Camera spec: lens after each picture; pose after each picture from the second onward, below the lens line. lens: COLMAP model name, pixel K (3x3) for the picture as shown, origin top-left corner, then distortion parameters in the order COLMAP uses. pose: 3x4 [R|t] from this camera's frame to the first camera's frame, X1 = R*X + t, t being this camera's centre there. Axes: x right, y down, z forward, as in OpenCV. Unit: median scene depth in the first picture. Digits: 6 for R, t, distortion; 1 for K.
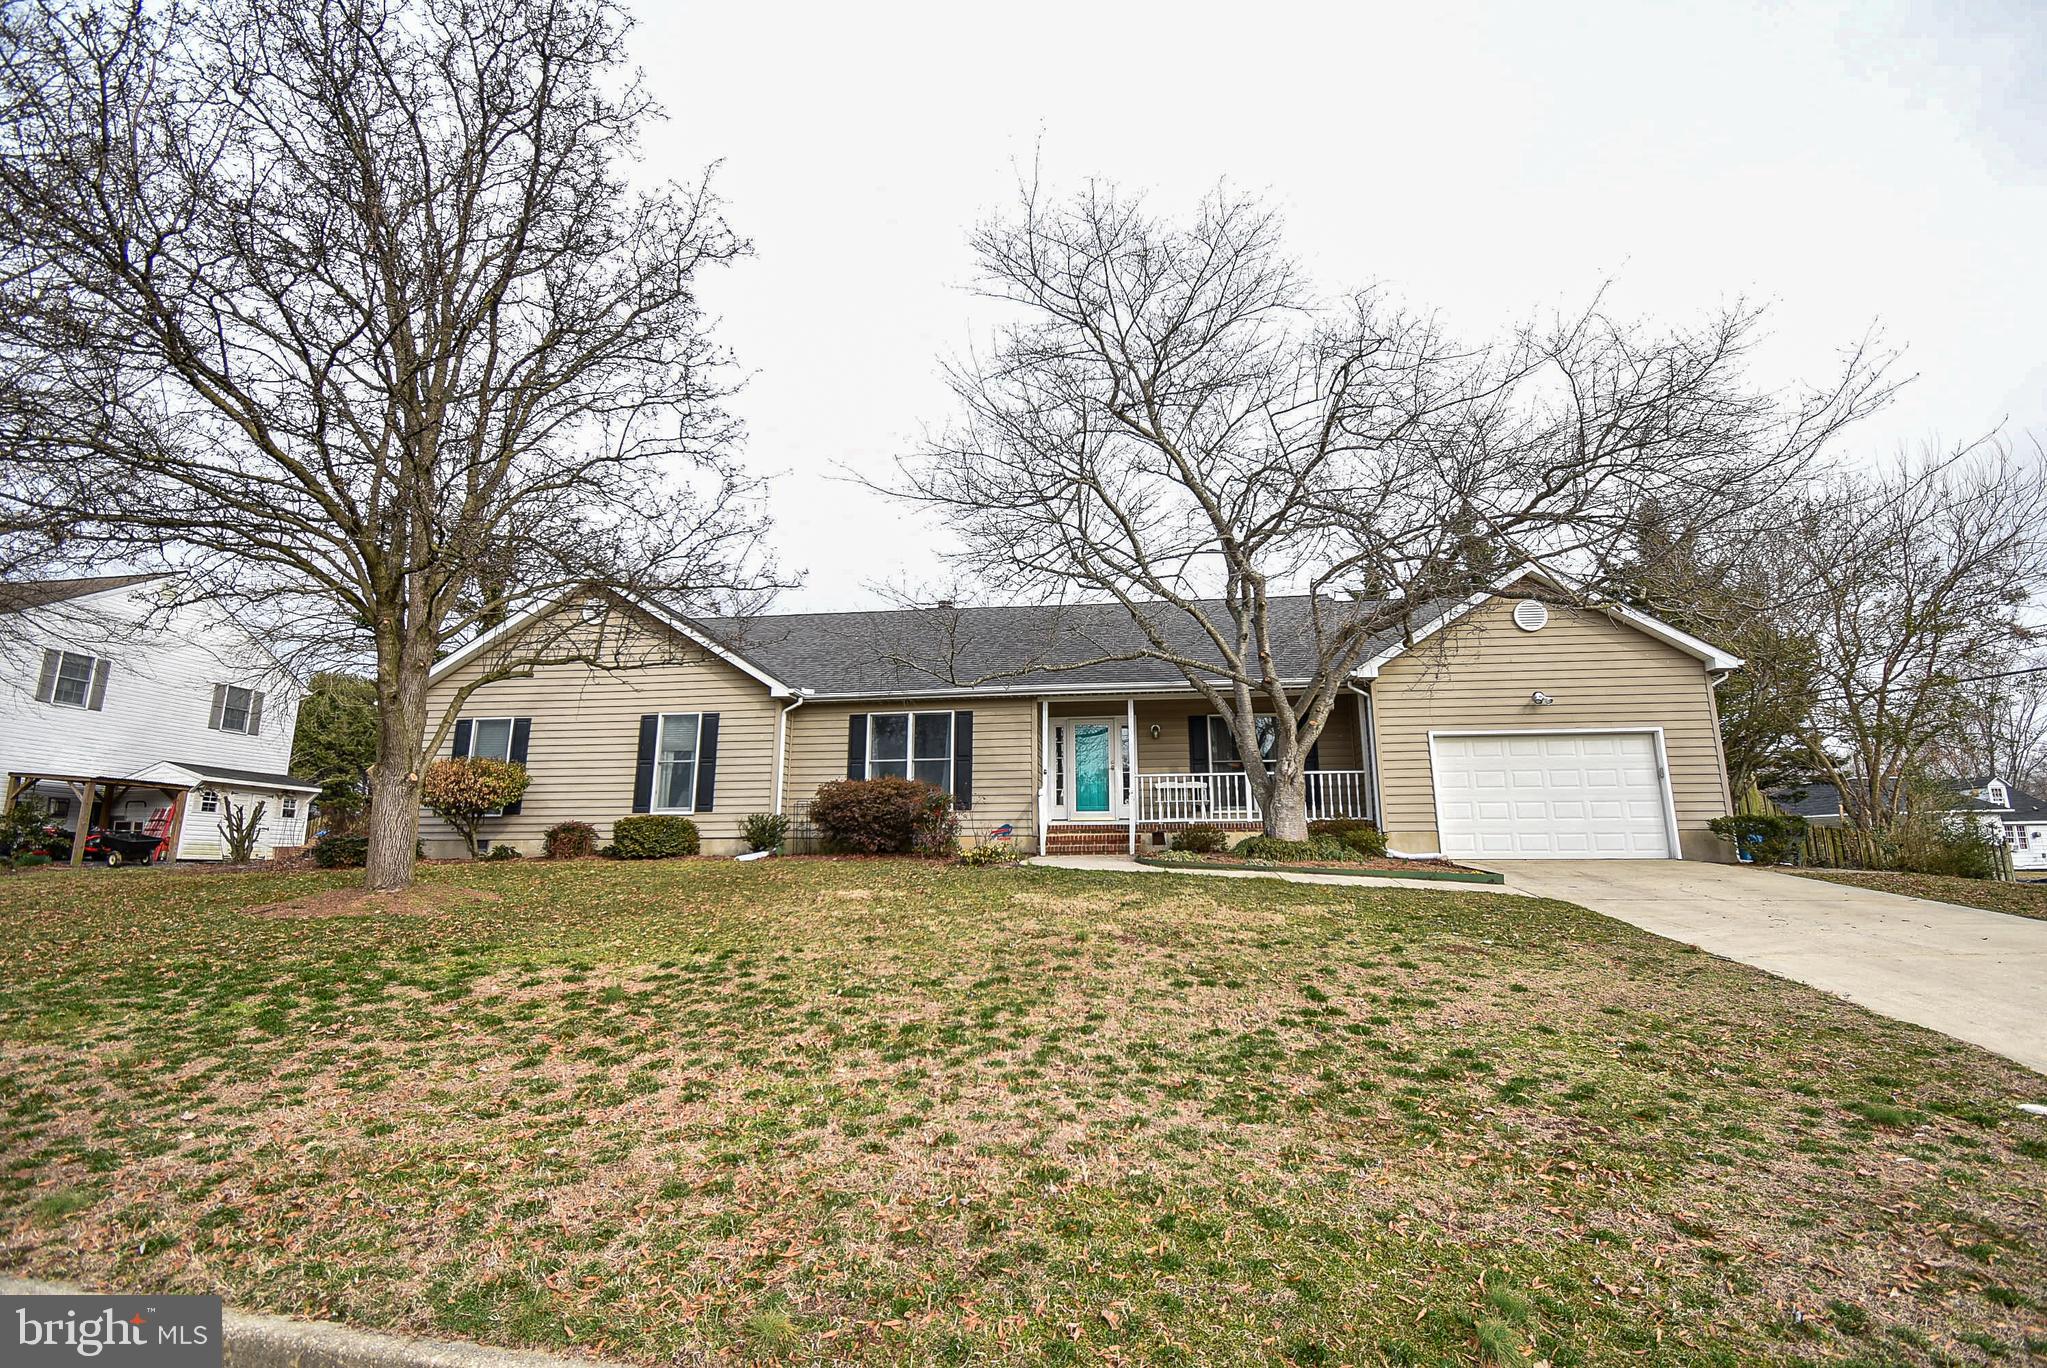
lens RADIAL K [[918.5, 0, 1025.7], [0, 918.5, 676.6], [0, 0, 1]] dist [-0.017005, -0.000527]
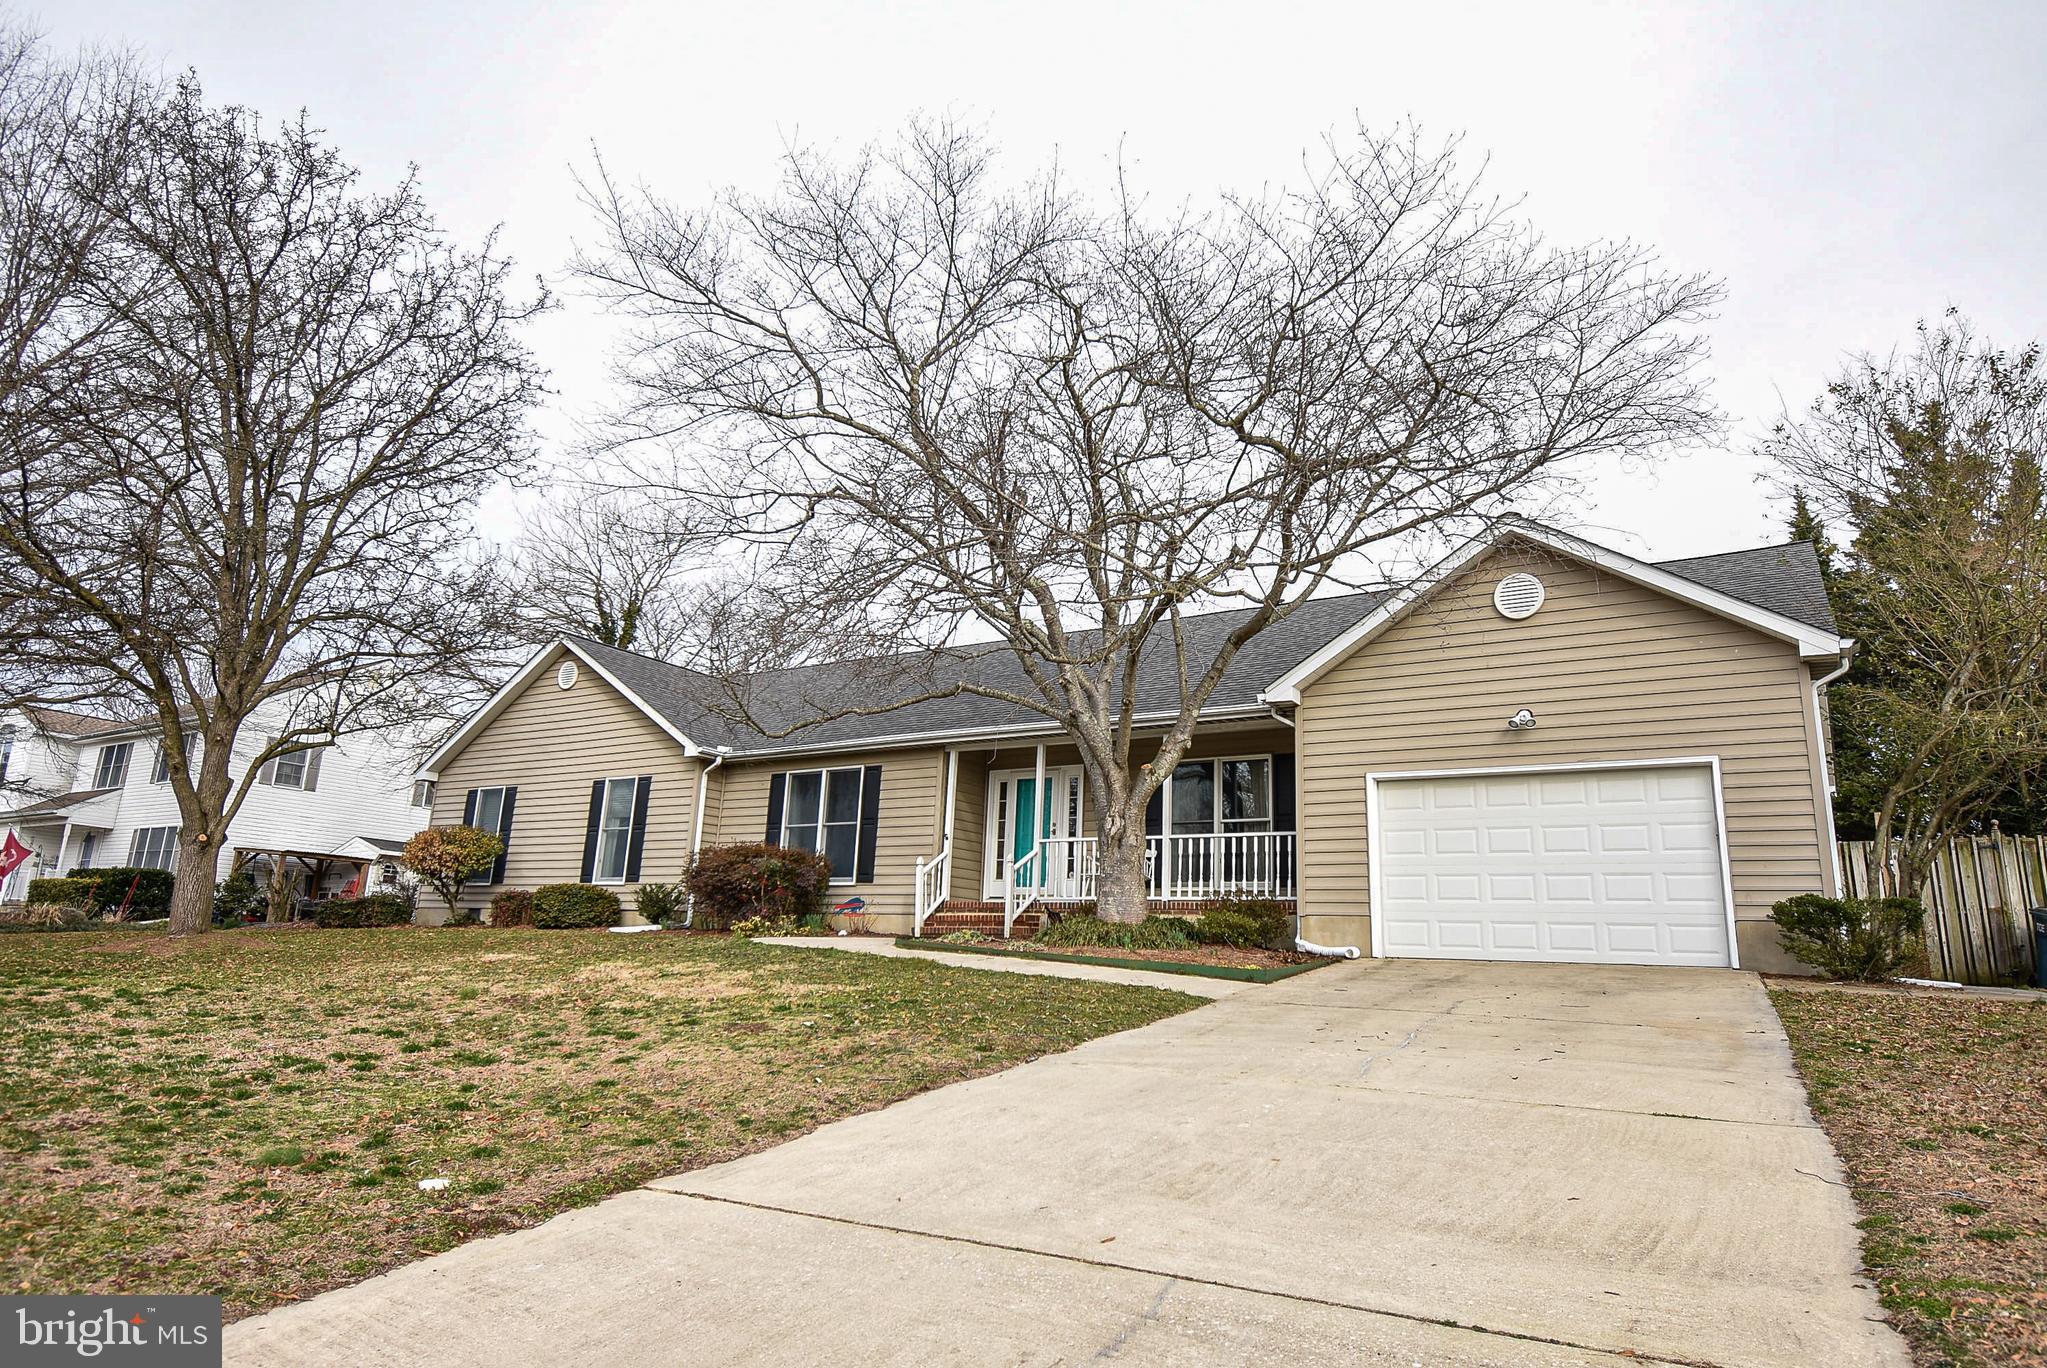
lens RADIAL K [[1273.8, 0, 1026.6], [0, 1273.8, 738.9], [0, 0, 1]] dist [-0.022329, -0.000095]
pose [[0.897864, -0.041317, -0.438331, 0.574523], [0.047506, 0.998866, 0.003157, 0.016165], [0.437703, -0.023658, 0.898808, 0.012412]]
